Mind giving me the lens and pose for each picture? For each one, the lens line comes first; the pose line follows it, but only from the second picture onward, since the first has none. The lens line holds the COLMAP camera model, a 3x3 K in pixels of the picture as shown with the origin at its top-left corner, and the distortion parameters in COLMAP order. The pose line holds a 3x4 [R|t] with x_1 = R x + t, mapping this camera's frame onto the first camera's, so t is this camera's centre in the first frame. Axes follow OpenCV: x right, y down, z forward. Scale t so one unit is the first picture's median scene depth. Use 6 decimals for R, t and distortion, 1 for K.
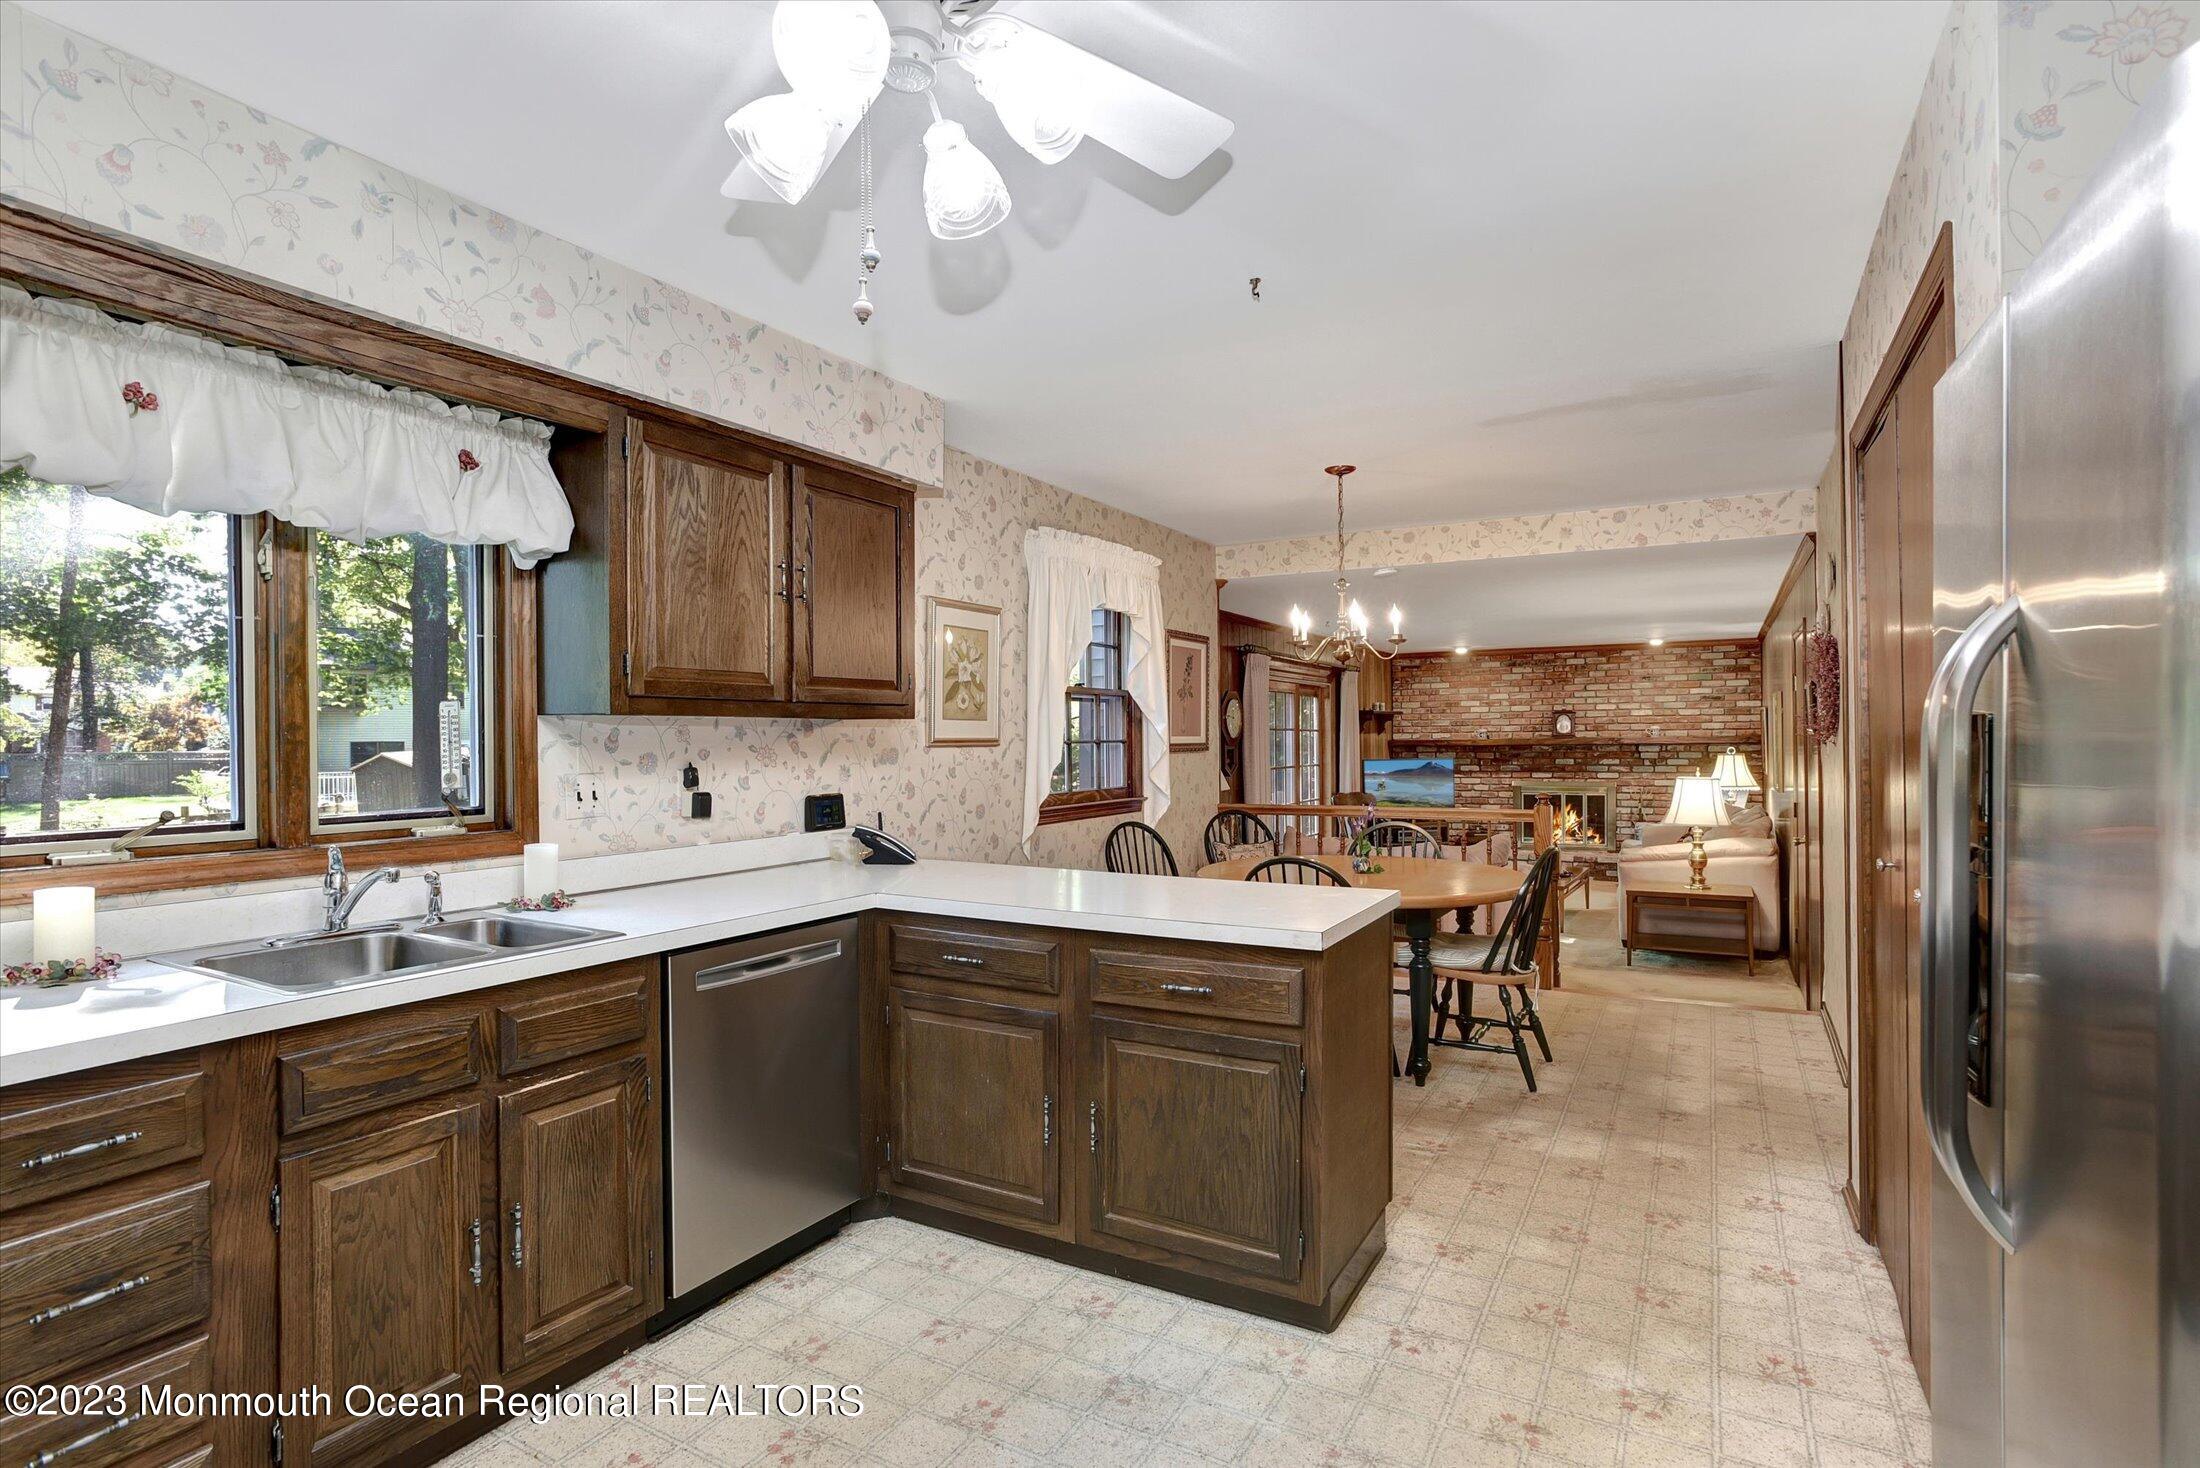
lens RADIAL K [[1100.9, 0, 1084.4], [0, 1100.9, 722.0], [0, 0, 1]] dist [-0.004750, 0.001300]
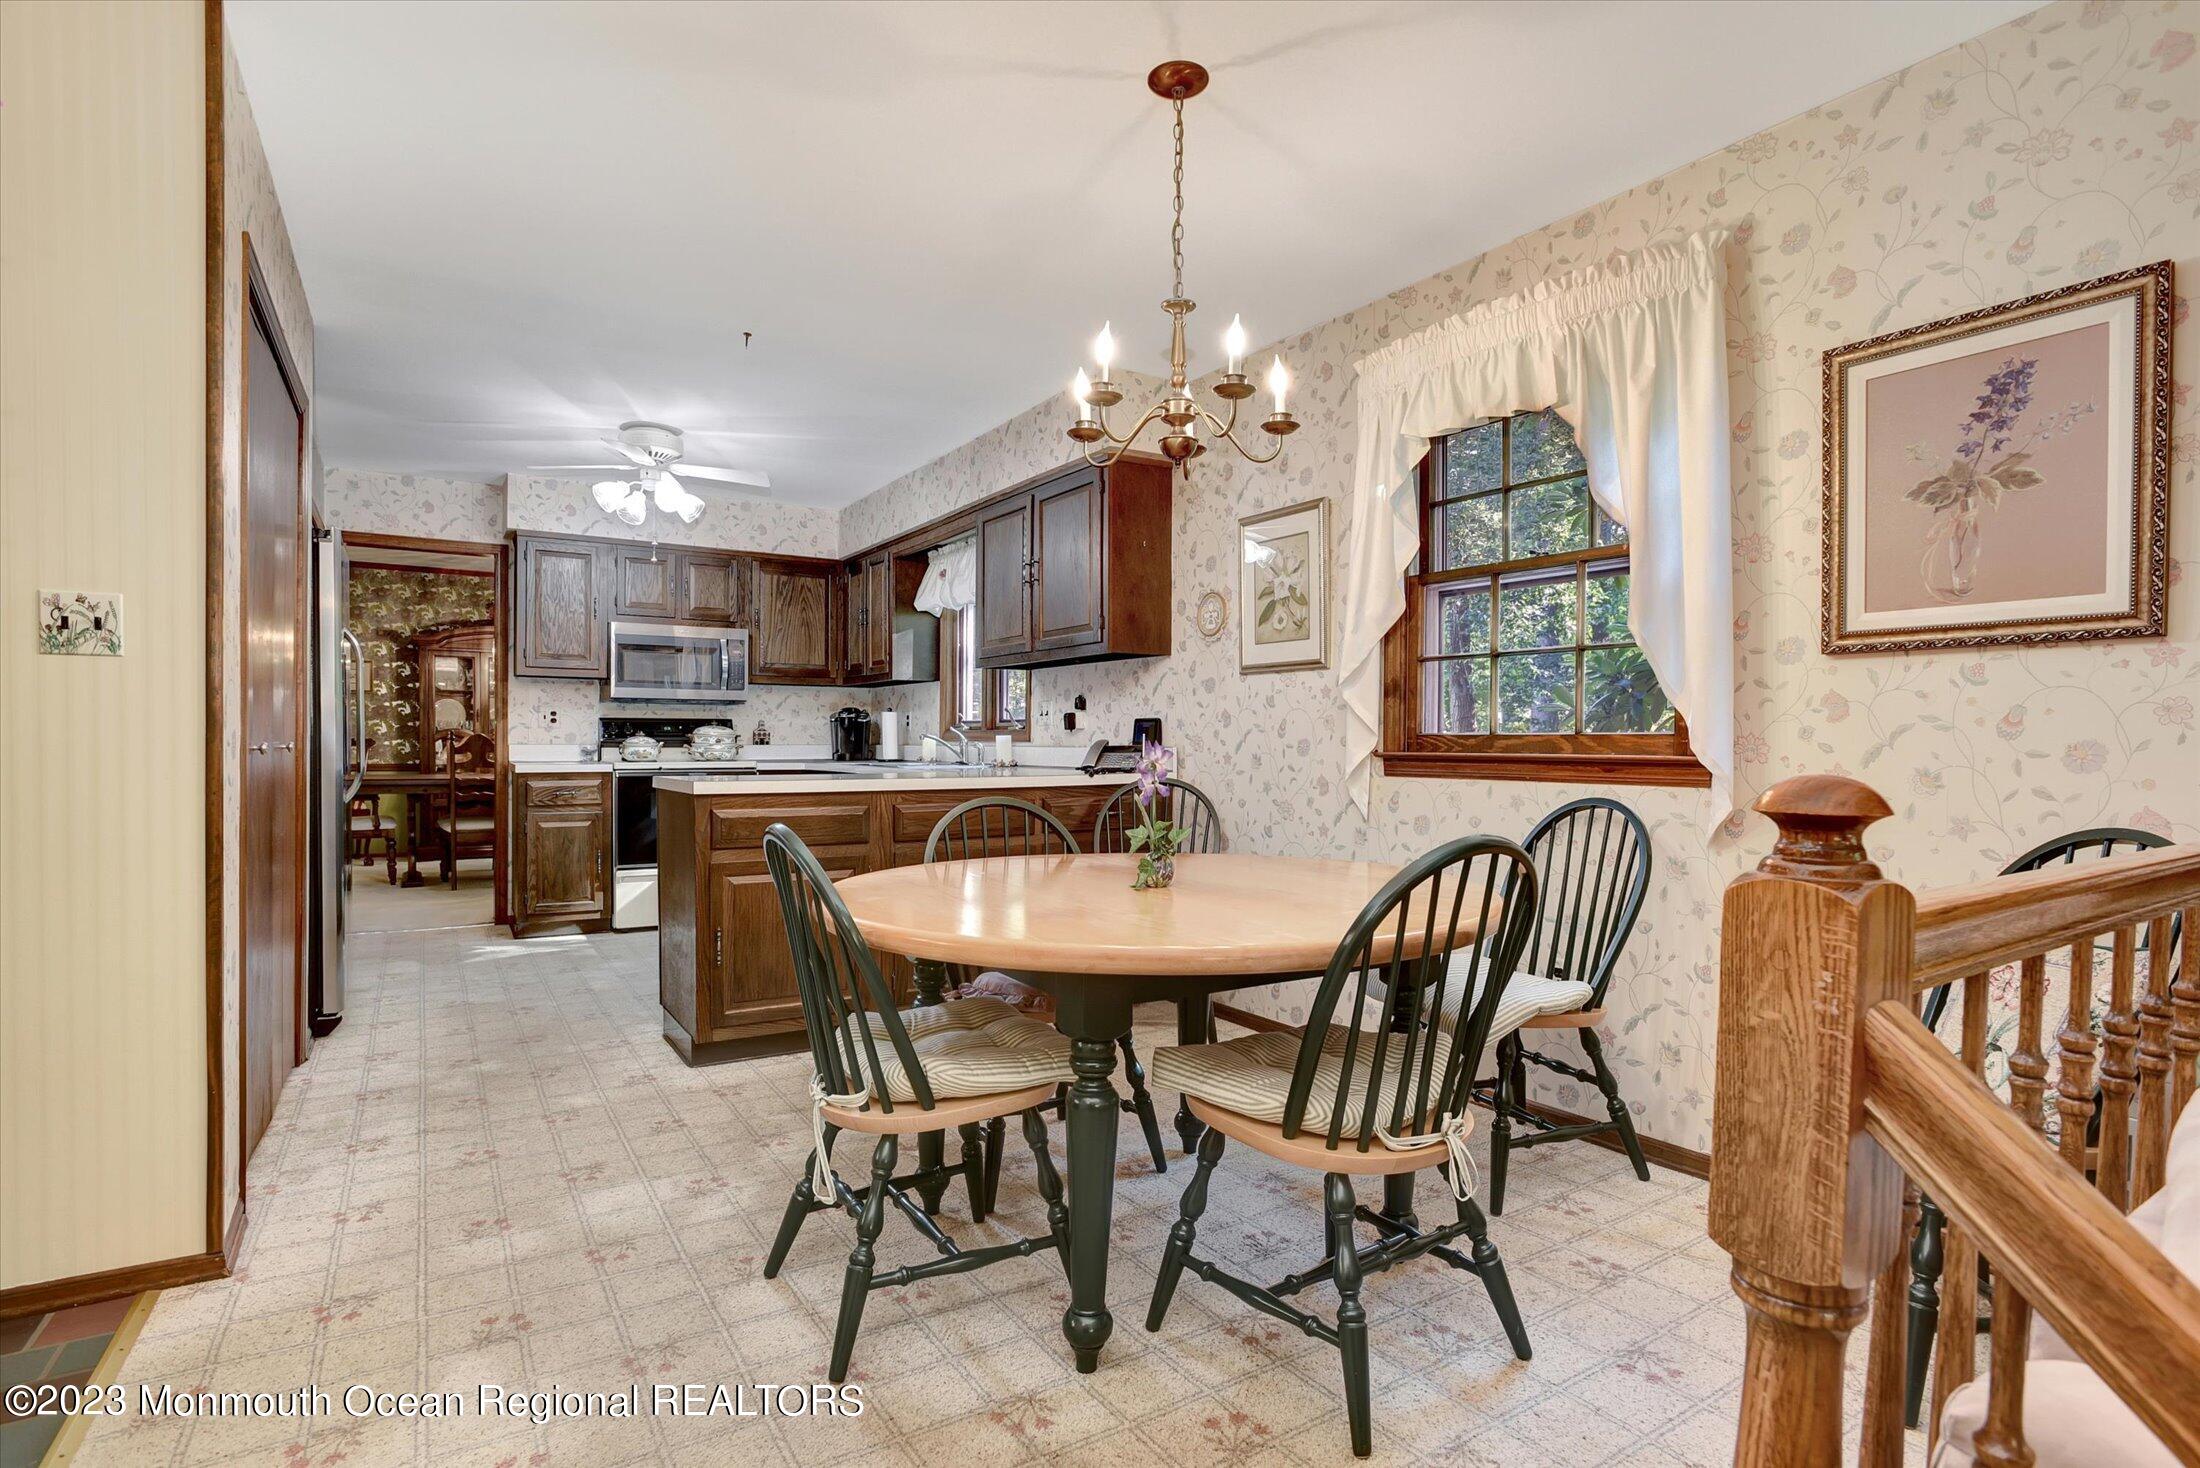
lens RADIAL K [[1062.8, 0, 1100.2], [0, 1062.8, 729.4], [0, 0, 1]] dist [-0.062724, 0.022912]
pose [[-0.455818, 0.001464, -0.890072, 0.704726], [0.012655, 0.999908, -0.004836, 0.069715], [0.889983, -0.013468, -0.455795, 1.238801]]
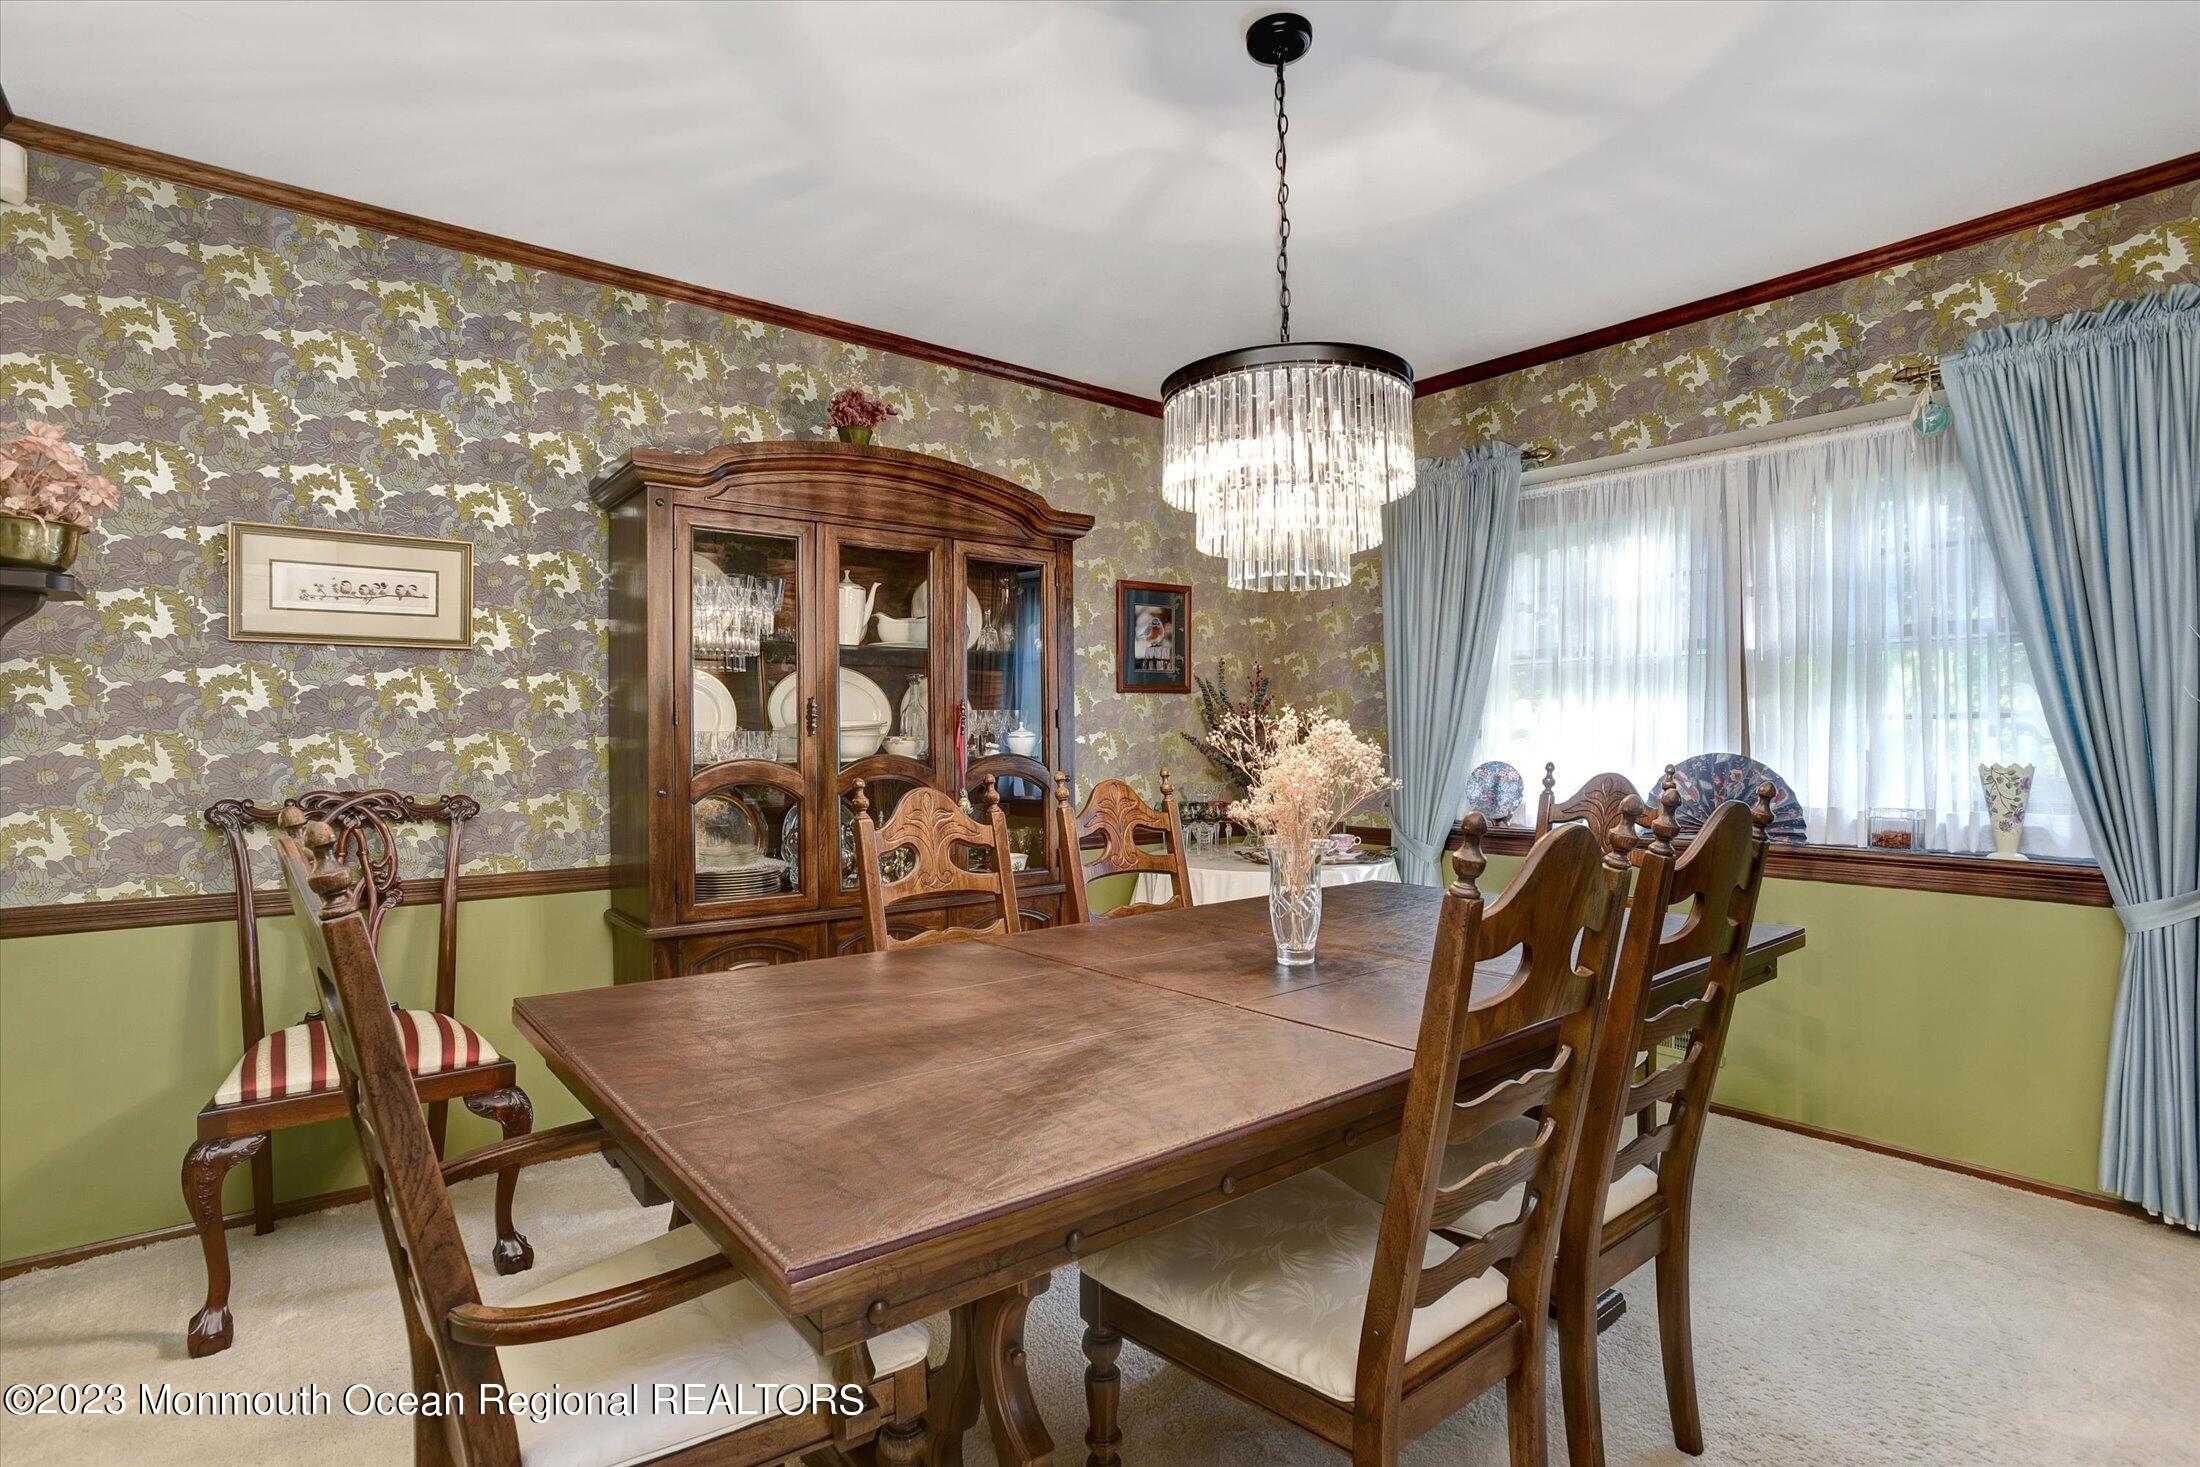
lens RADIAL K [[1062.8, 0, 1100.2], [0, 1062.8, 728.9], [0, 0, 1]] dist [-0.062724, 0.022912]
pose [[-0.359739, 0.011078, -0.932987, 0.025513], [0.023565, 0.999718, 0.002785, 0.027839], [0.932755, -0.020984, -0.359899, -0.321883]]
